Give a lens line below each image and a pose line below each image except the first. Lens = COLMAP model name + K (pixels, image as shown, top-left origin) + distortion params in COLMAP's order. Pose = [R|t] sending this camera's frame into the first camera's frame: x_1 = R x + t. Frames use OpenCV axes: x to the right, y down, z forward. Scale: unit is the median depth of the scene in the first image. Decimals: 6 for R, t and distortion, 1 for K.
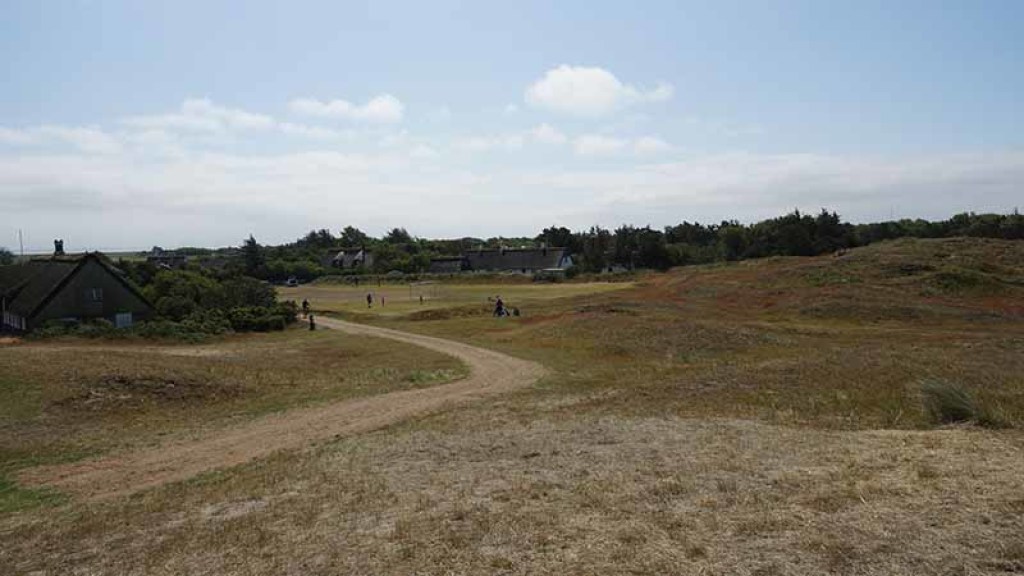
lens RADIAL K [[701.2, 0, 518.5], [0, 701.2, 290.9], [0, 0, 1]] dist [0.008102, -0.007466]
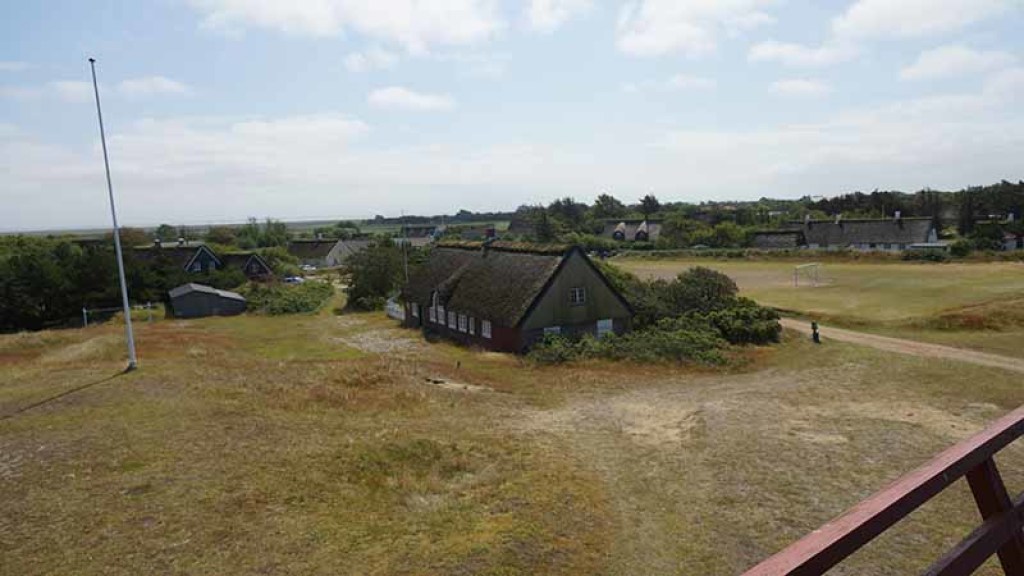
lens RADIAL K [[701.2, 0, 513.3], [0, 701.2, 297.4], [0, 0, 1]] dist [0.008102, -0.007466]
pose [[0.966090, 0.020234, -0.257411, -0.195018], [-0.004987, 0.998201, 0.059746, -0.015953], [0.258157, -0.056437, 0.964453, 0.098858]]
